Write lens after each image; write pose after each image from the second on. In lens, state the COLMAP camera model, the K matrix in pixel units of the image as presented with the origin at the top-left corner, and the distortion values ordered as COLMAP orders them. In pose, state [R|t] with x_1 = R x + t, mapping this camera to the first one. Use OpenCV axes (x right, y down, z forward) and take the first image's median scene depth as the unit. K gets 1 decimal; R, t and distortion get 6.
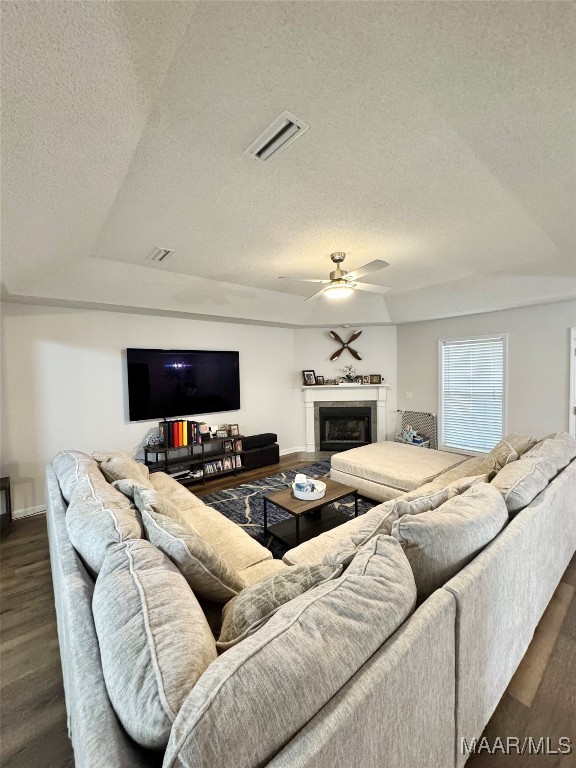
lens RADIAL K [[306.8, 0, 289.9], [0, 306.8, 384.1], [0, 0, 1]] dist [-0.000788, -0.000023]
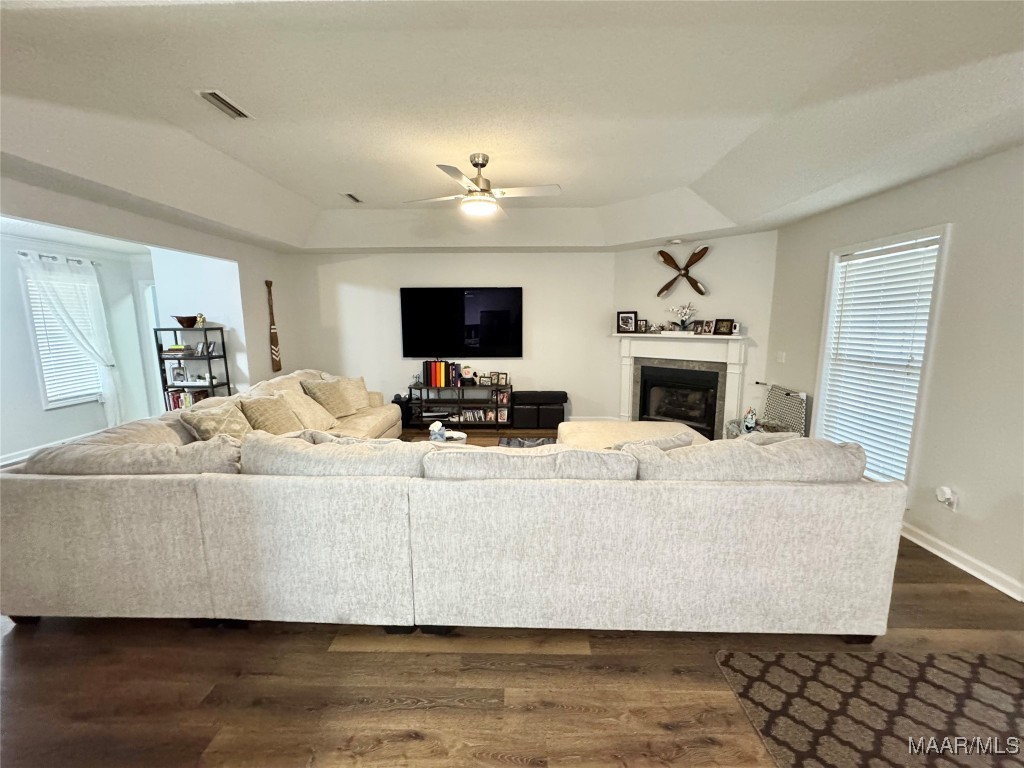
lens RADIAL K [[409.1, 0, 512.0], [0, 409.1, 384.0], [0, 0, 1]] dist [-0.000788, -0.000023]
pose [[0.758692, 0.119226, -0.640447, 0.513823], [-0.039959, 0.989776, 0.136919, 0.001794], [0.650223, -0.078288, 0.755699, 0.120938]]
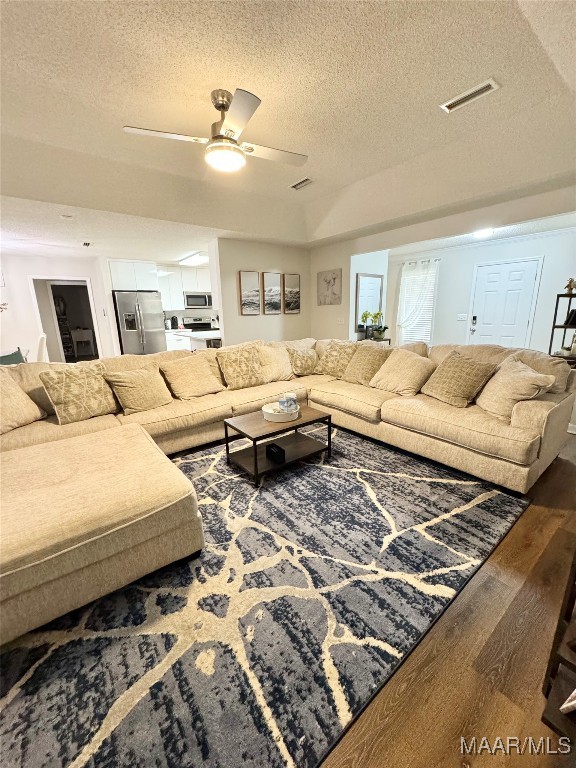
lens RADIAL K [[306.8, 0, 289.9], [0, 306.8, 384.1], [0, 0, 1]] dist [-0.000788, -0.000023]
pose [[-0.998534, 0.032245, 0.043479, -0.003192], [0.043049, 0.959995, 0.276690, 0.008237], [-0.032818, 0.278156, -0.959975, 0.991804]]
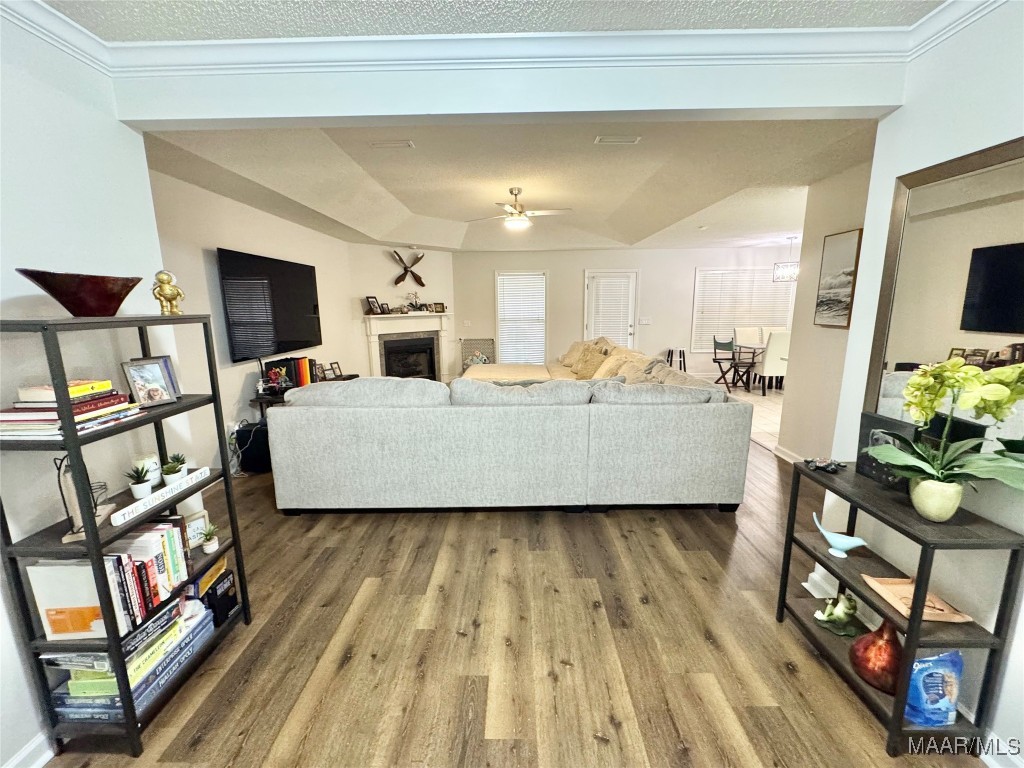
lens RADIAL K [[409.1, 0, 512.0], [0, 409.1, 384.0], [0, 0, 1]] dist [-0.000788, -0.000023]
pose [[0.644762, -0.132081, 0.752885, -0.602278], [0.030367, 0.988606, 0.147428, 0.040337], [-0.763780, -0.072194, 0.641427, -0.019710]]
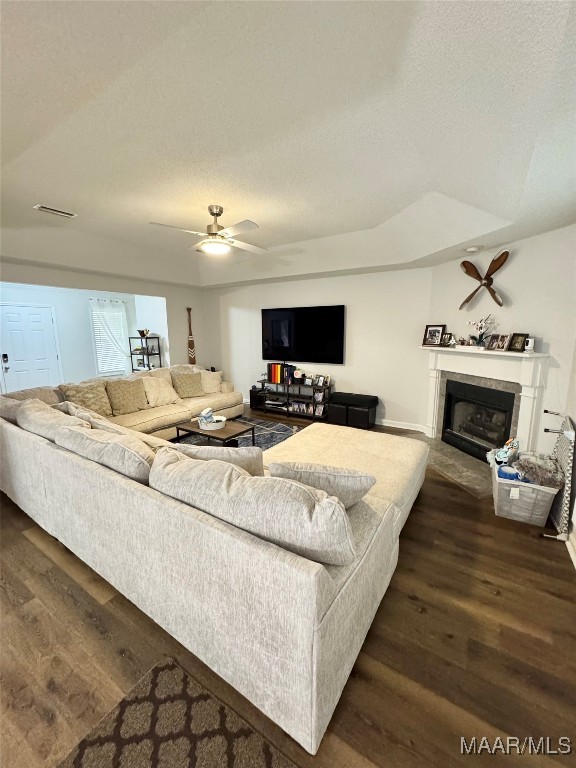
lens RADIAL K [[306.8, 0, 289.9], [0, 306.8, 384.1], [0, 0, 1]] dist [-0.000788, -0.000023]
pose [[0.313080, 0.183016, -0.931926, 0.689272], [-0.042247, 0.982969, 0.178847, -0.024473], [0.948787, -0.016622, 0.315480, 0.488710]]
